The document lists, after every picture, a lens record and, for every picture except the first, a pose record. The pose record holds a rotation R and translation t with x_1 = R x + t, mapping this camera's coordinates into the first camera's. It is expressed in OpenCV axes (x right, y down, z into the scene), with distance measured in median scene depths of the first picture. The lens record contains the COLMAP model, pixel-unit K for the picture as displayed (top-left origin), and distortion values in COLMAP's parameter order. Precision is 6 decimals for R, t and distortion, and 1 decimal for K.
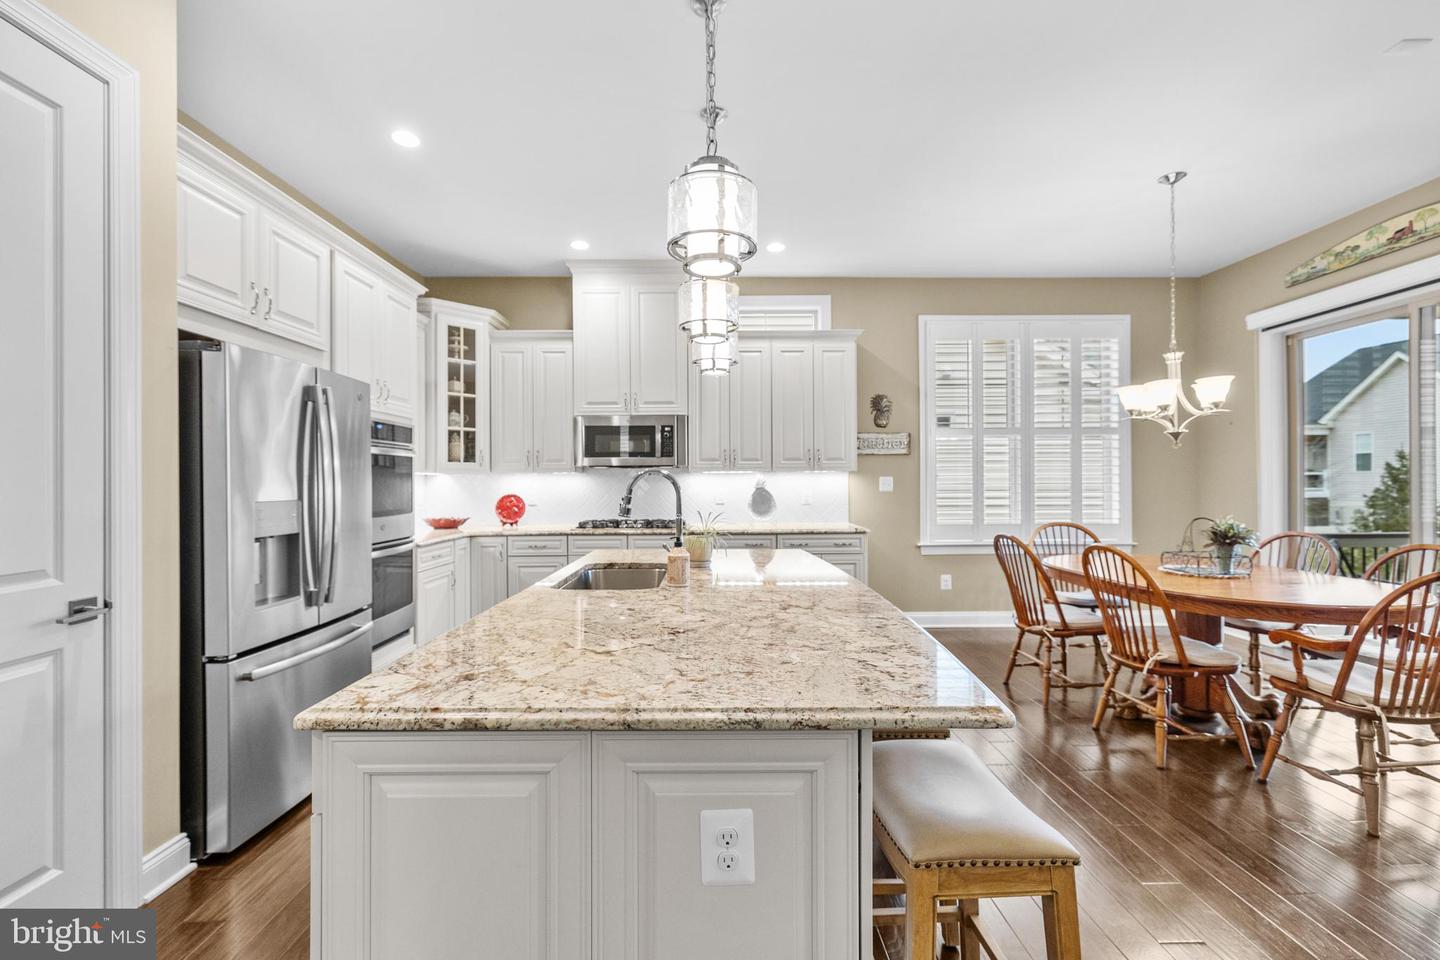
lens RADIAL K [[612.5, 0, 721.1], [0, 612.5, 480.1], [0, 0, 1]] dist [0.000489, -0.000151]
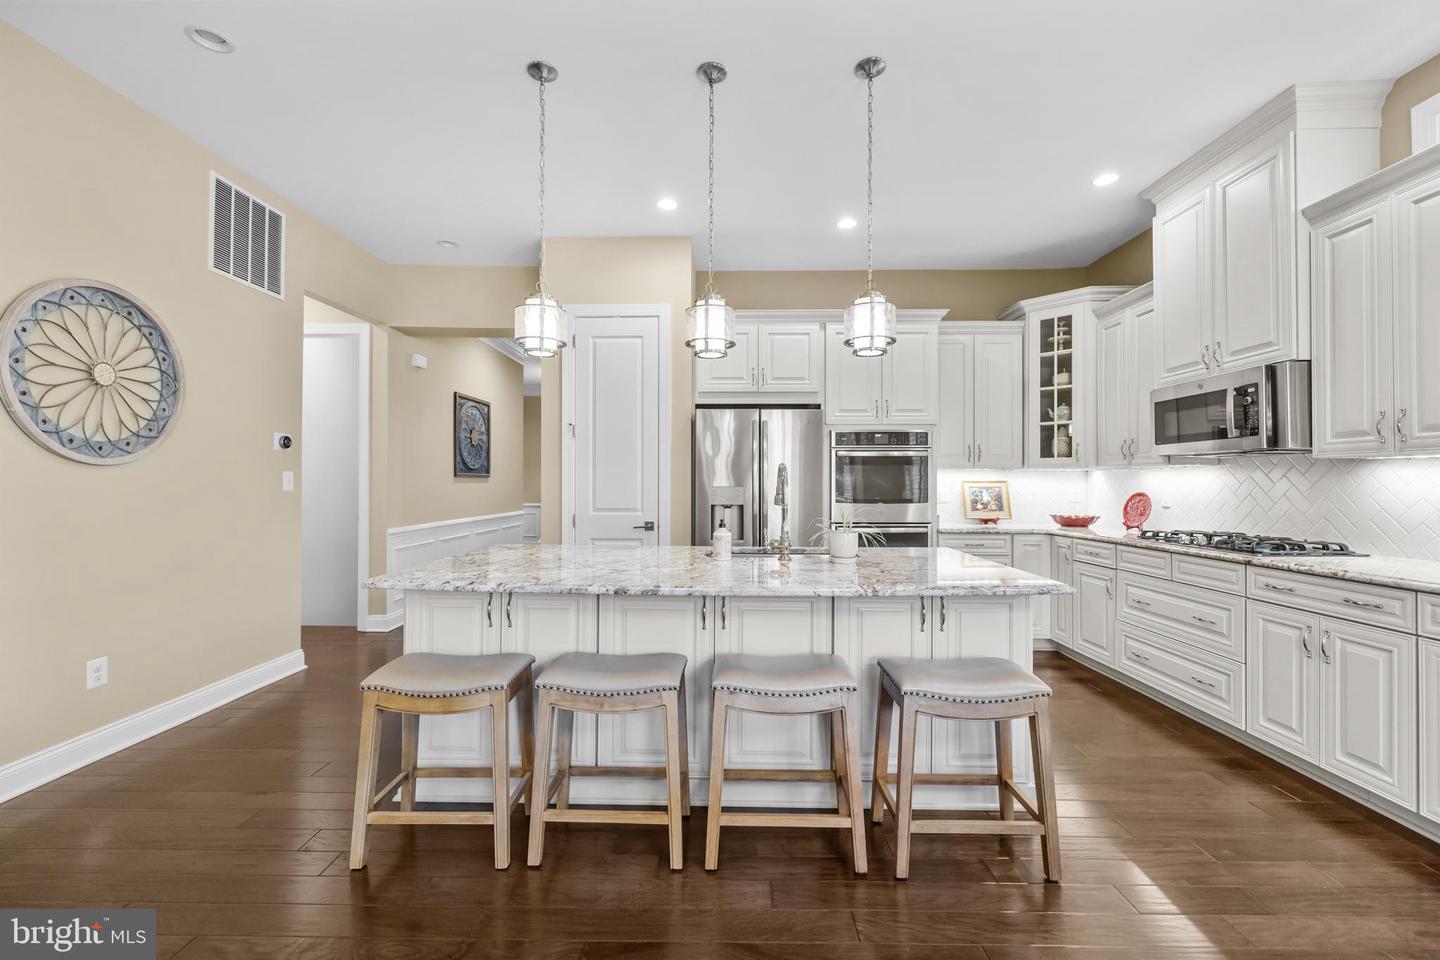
lens RADIAL K [[602.2, 0, 720.0], [0, 602.2, 480.0], [0, 0, 1]] dist [0.000768, -0.000445]
pose [[-0.029385, -0.001040, -0.999568, 0.530411], [-0.000205, 0.999999, -0.001034, 0.007371], [0.999568, 0.000174, -0.029385, 0.487642]]
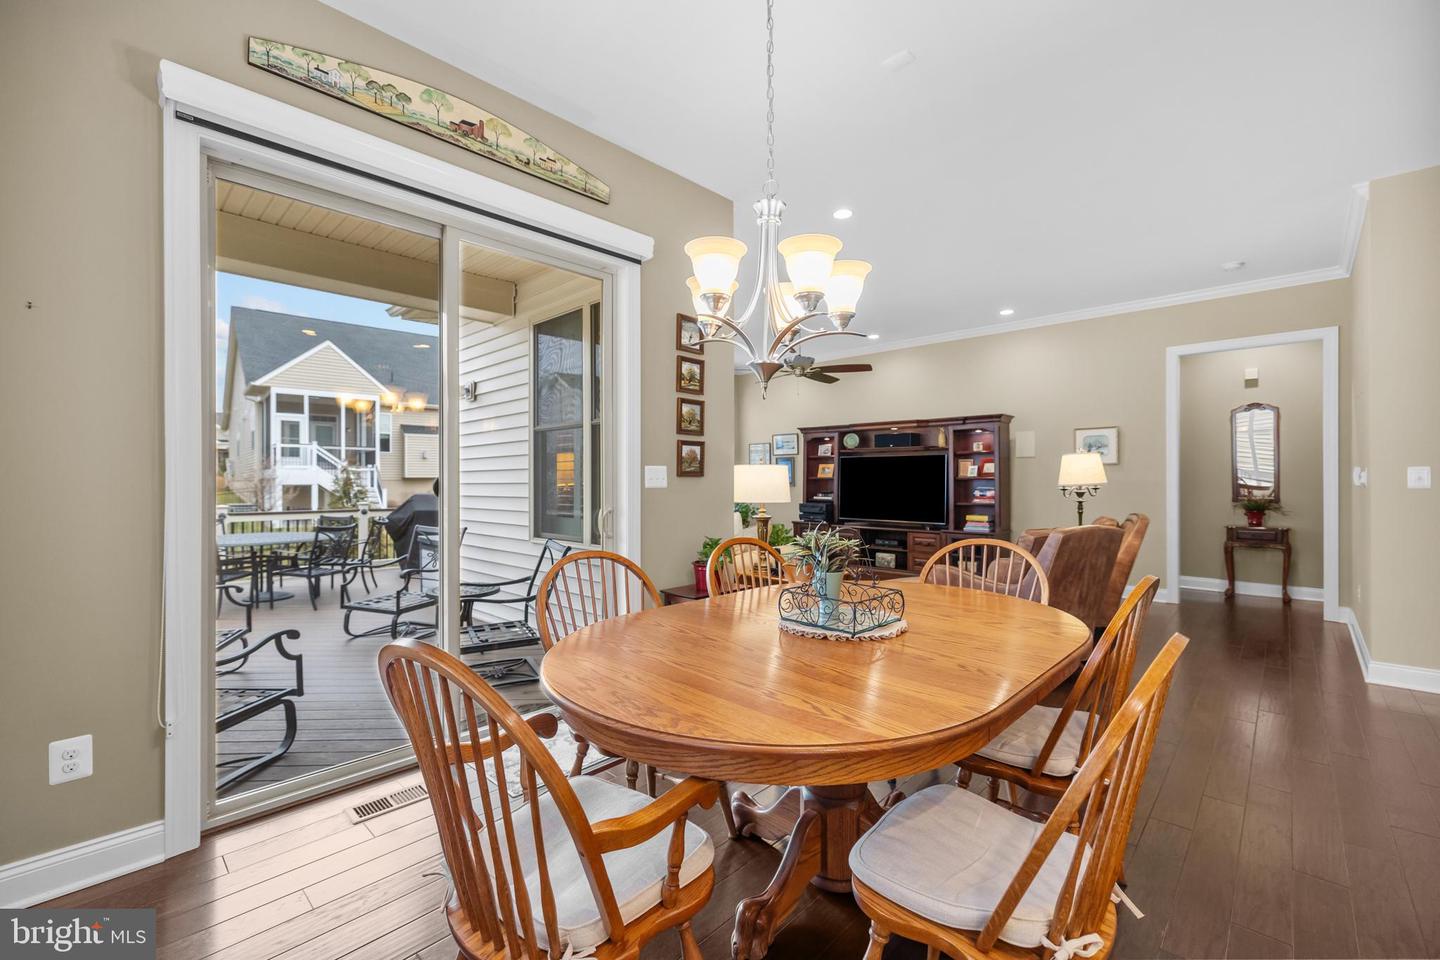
lens RADIAL K [[611.1, 0, 721.7], [0, 611.1, 482.6], [0, 0, 1]] dist [0.001036, 0.000147]
pose [[-0.719878, 0.003291, 0.694093, 0.309795], [0.003113, 0.999994, -0.001513, 0.012219], [-0.694094, 0.001071, -0.719884, 1.017579]]
